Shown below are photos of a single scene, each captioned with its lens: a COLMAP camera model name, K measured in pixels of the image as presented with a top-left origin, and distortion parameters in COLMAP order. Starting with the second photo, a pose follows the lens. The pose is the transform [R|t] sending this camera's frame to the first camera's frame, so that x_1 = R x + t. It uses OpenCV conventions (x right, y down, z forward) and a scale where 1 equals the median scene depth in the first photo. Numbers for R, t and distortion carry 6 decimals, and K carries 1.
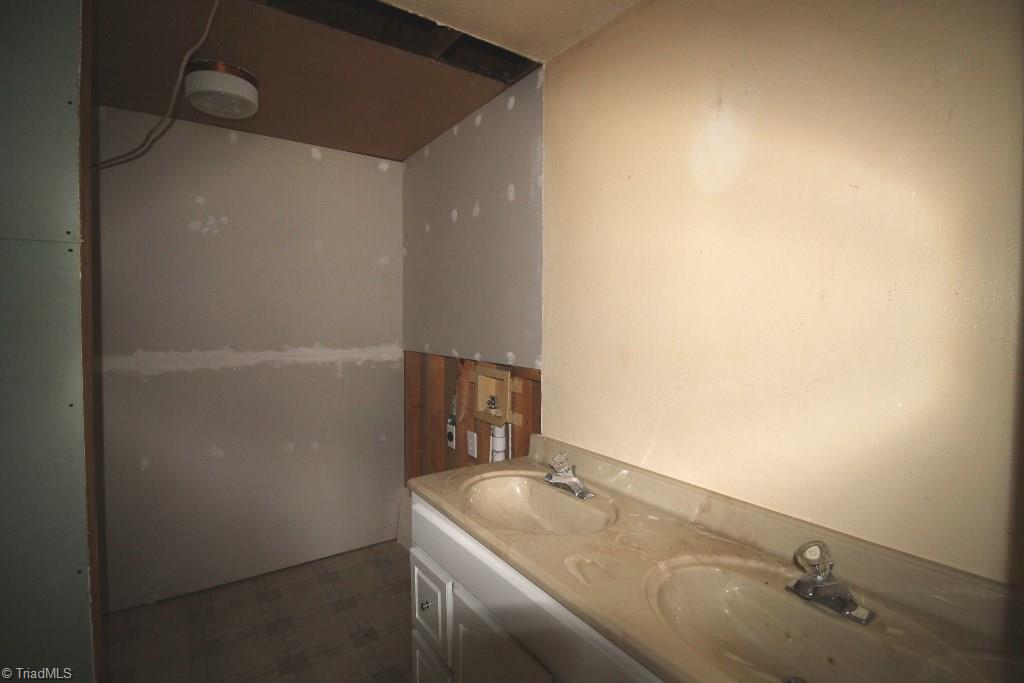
lens RADIAL K [[477.6, 0, 510.7], [0, 477.6, 336.4], [0, 0, 1]] dist [0.001109, -0.013162]
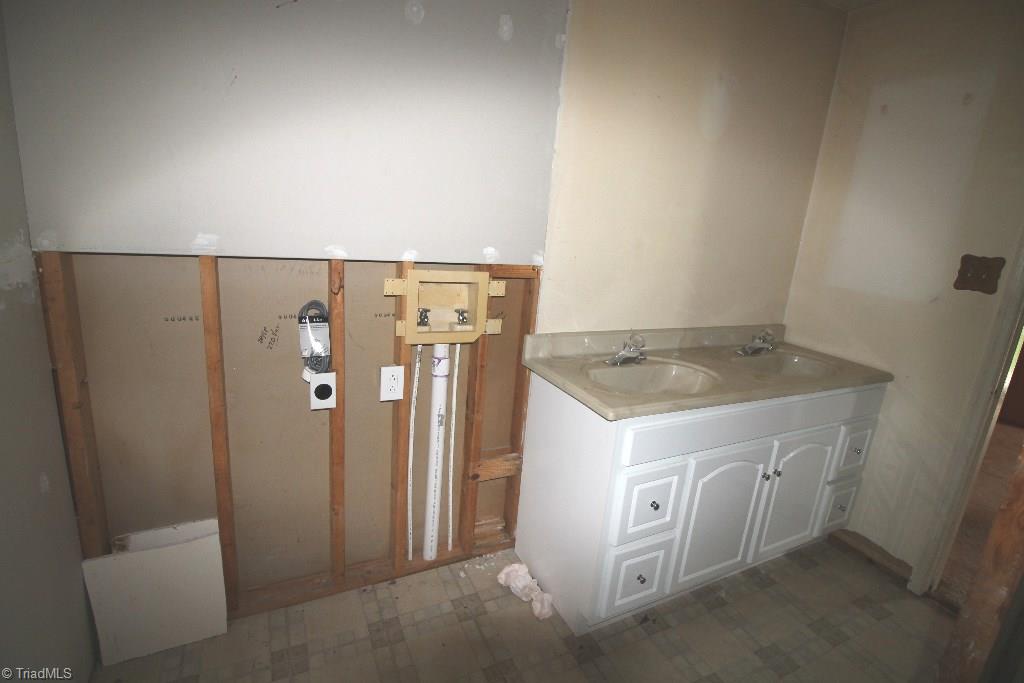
lens RADIAL K [[477.6, 0, 510.7], [0, 477.6, 336.4], [0, 0, 1]] dist [0.001109, -0.013162]
pose [[0.149610, -0.232492, 0.961022, -1.126291], [-0.043317, 0.969487, 0.241284, -0.024610], [-0.987796, -0.077727, 0.134974, 1.189170]]
